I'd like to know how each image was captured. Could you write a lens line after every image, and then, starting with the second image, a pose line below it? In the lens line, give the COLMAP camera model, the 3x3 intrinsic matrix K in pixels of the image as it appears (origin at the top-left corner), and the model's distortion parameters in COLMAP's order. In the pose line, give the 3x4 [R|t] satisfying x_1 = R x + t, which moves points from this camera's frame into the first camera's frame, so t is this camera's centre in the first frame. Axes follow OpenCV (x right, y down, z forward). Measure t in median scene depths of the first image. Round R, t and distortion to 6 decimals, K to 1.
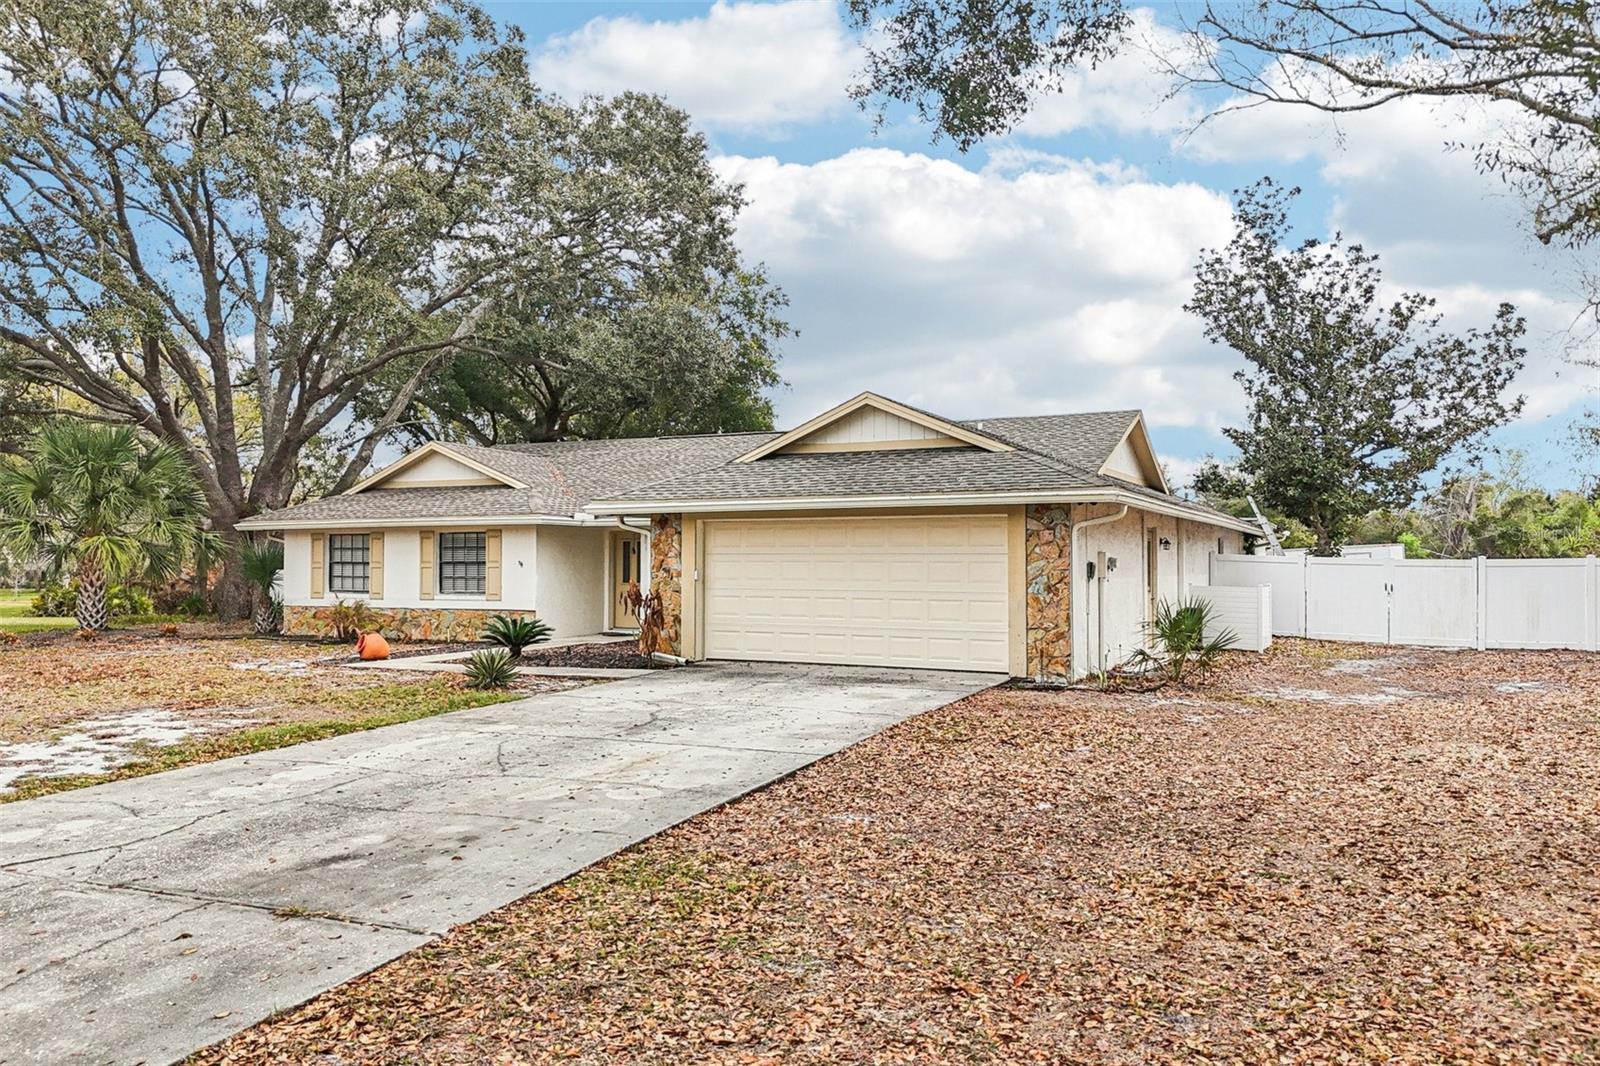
lens RADIAL K [[1191.9, 0, 804.5], [0, 1191.9, 523.8], [0, 0, 1]] dist [0.081367, -0.096945]
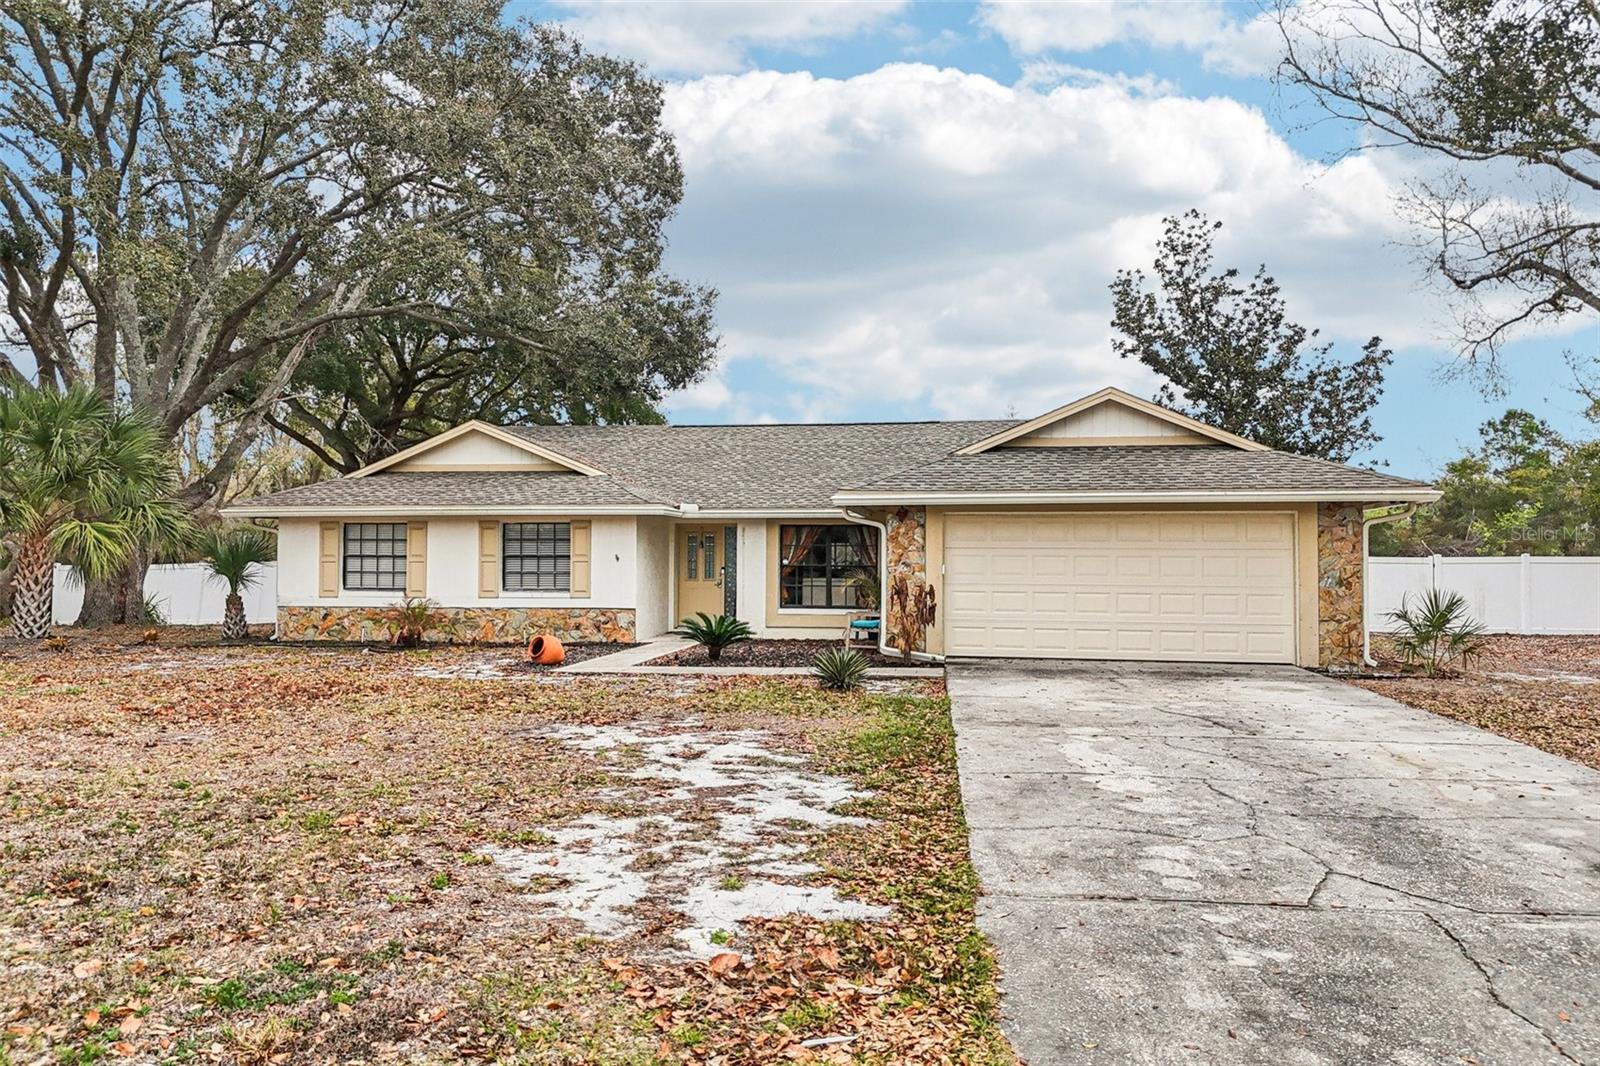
lens RADIAL K [[1183.6, 0, 797.3], [0, 1183.6, 522.5], [0, 0, 1]] dist [0.078027, -0.080010]
pose [[0.952385, 0.012863, 0.304628, -0.376516], [-0.012976, 0.999914, -0.001654, 0.006077], [-0.304623, -0.002377, 0.952470, 0.092263]]
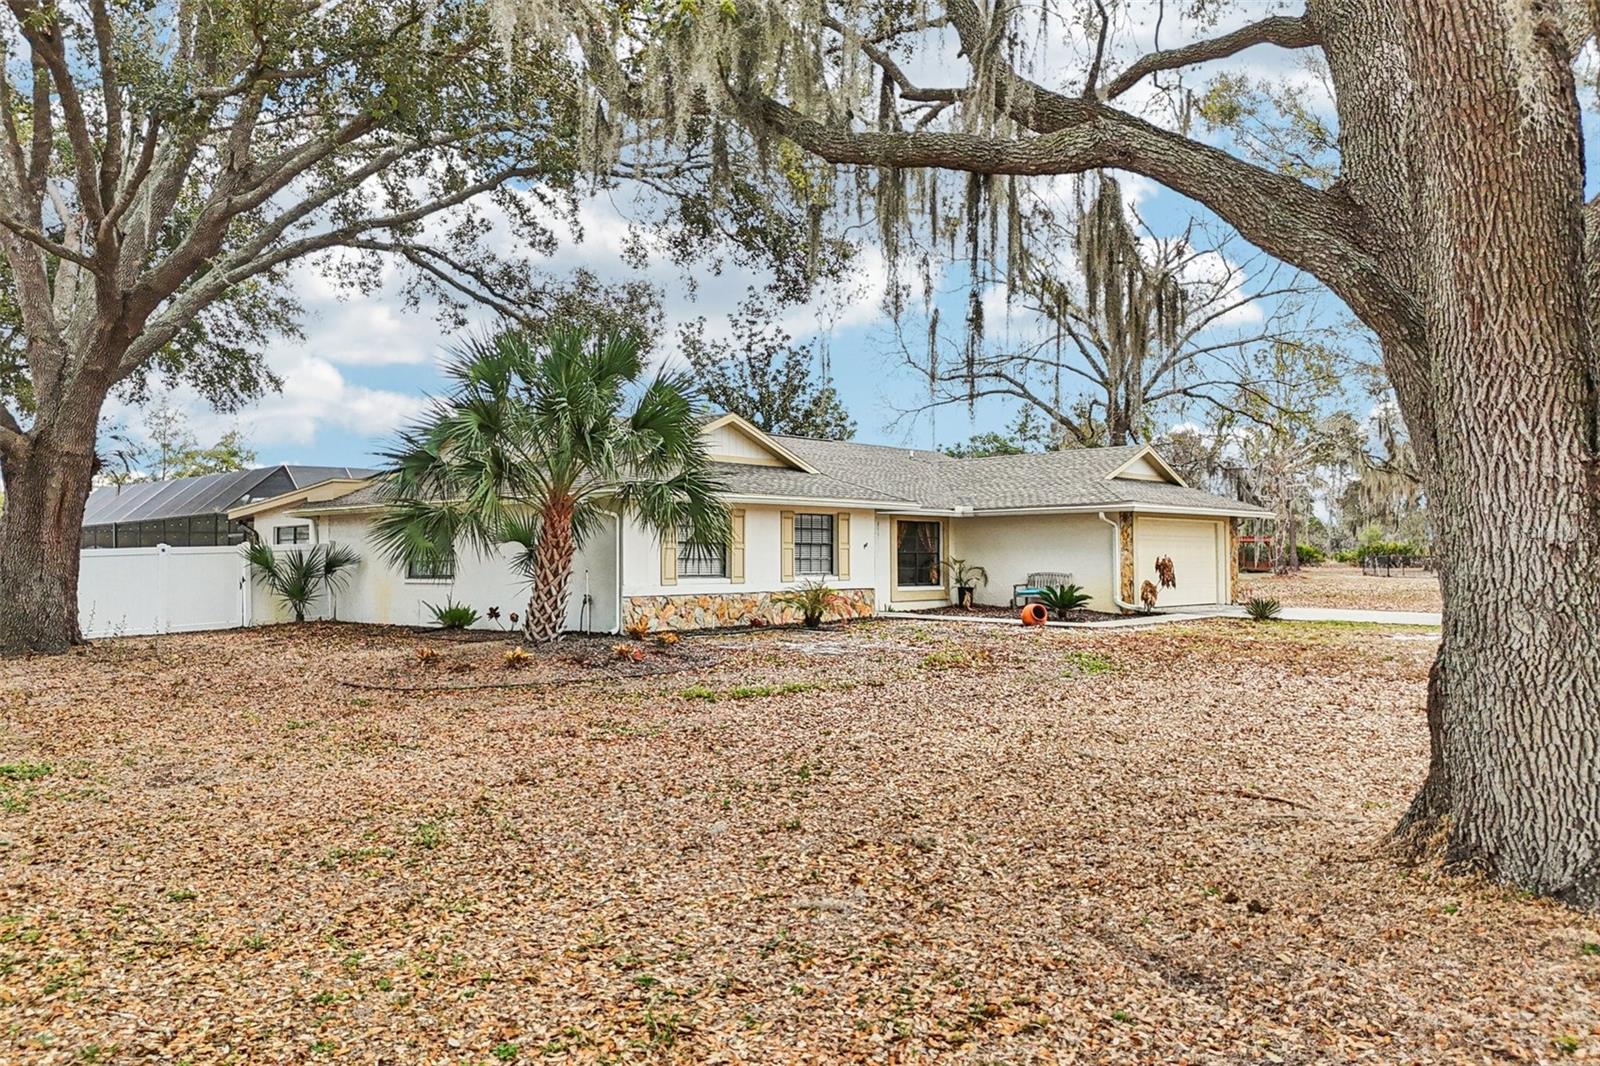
lens RADIAL K [[1168.8, 0, 798.6], [0, 1168.8, 537.2], [0, 0, 1]] dist [0.077822, -0.072036]
pose [[0.283203, 0.018085, 0.958889, -1.252775], [-0.028567, 0.999538, -0.010414, 0.038116], [-0.958634, -0.024443, 0.283589, 0.745700]]
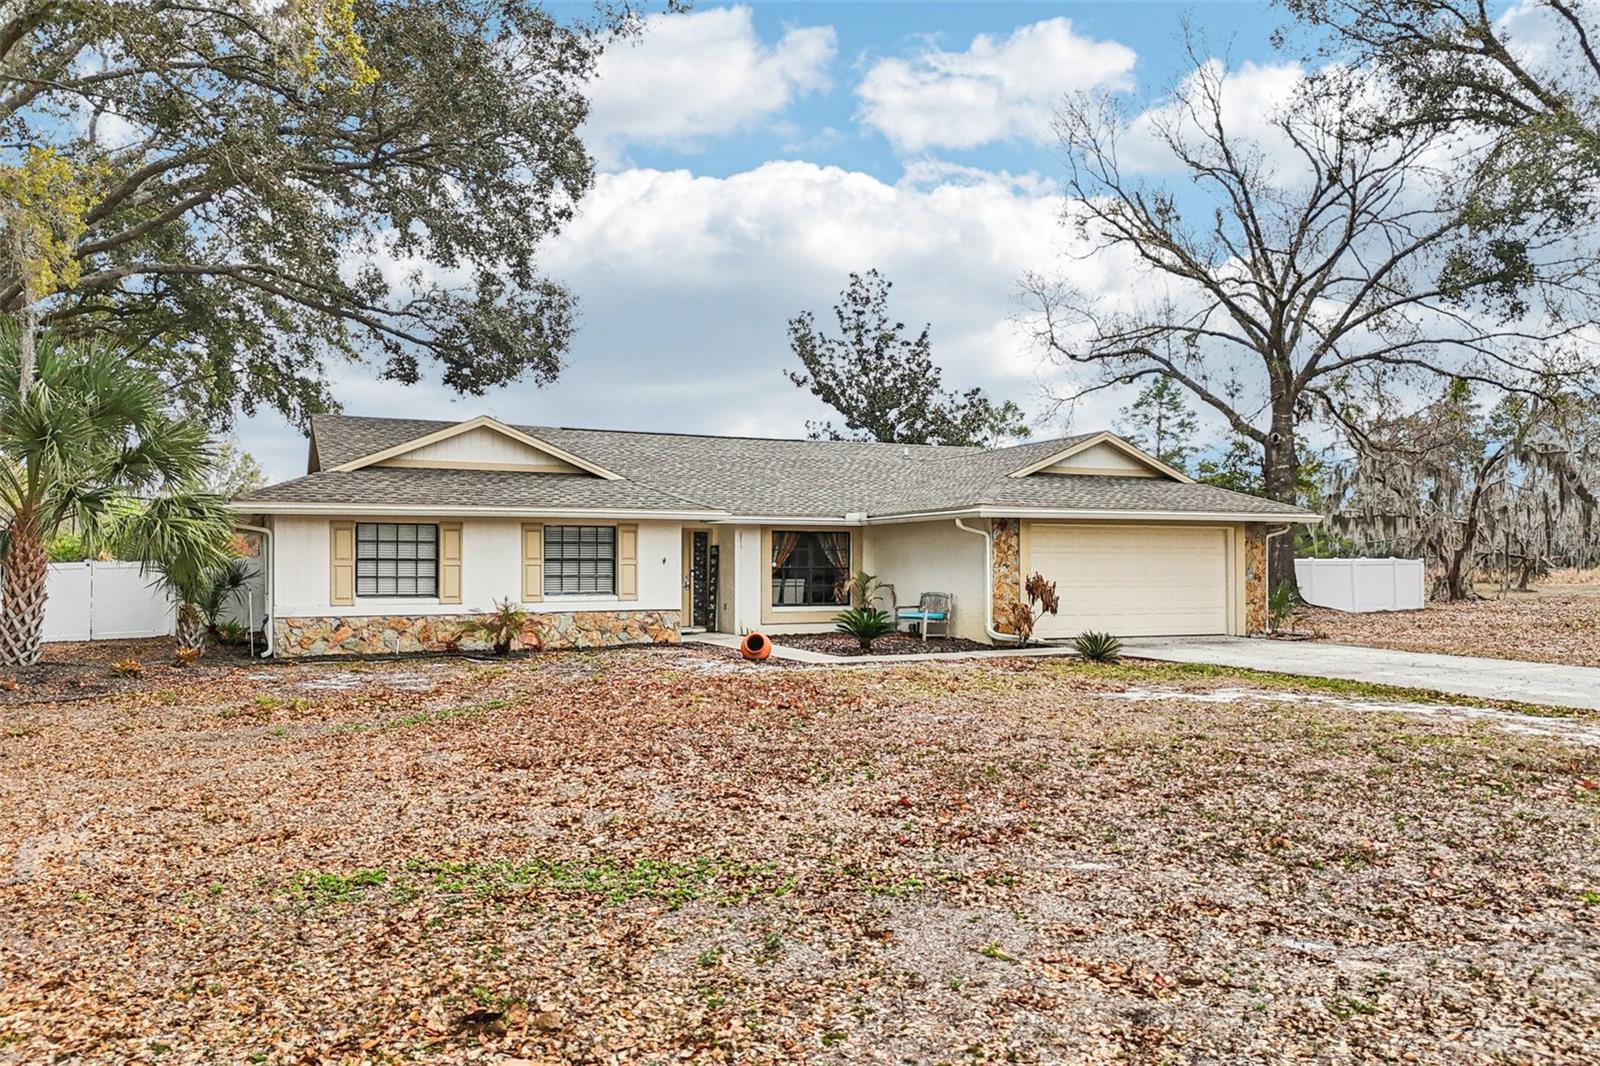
lens RADIAL K [[1168.8, 0, 798.6], [0, 1168.8, 537.2], [0, 0, 1]] dist [0.077822, -0.072036]
pose [[0.629342, 0.017056, 0.776941, -0.874973], [-0.024936, 0.999688, -0.001747, 0.013516], [-0.776729, -0.018275, 0.629570, 0.330011]]
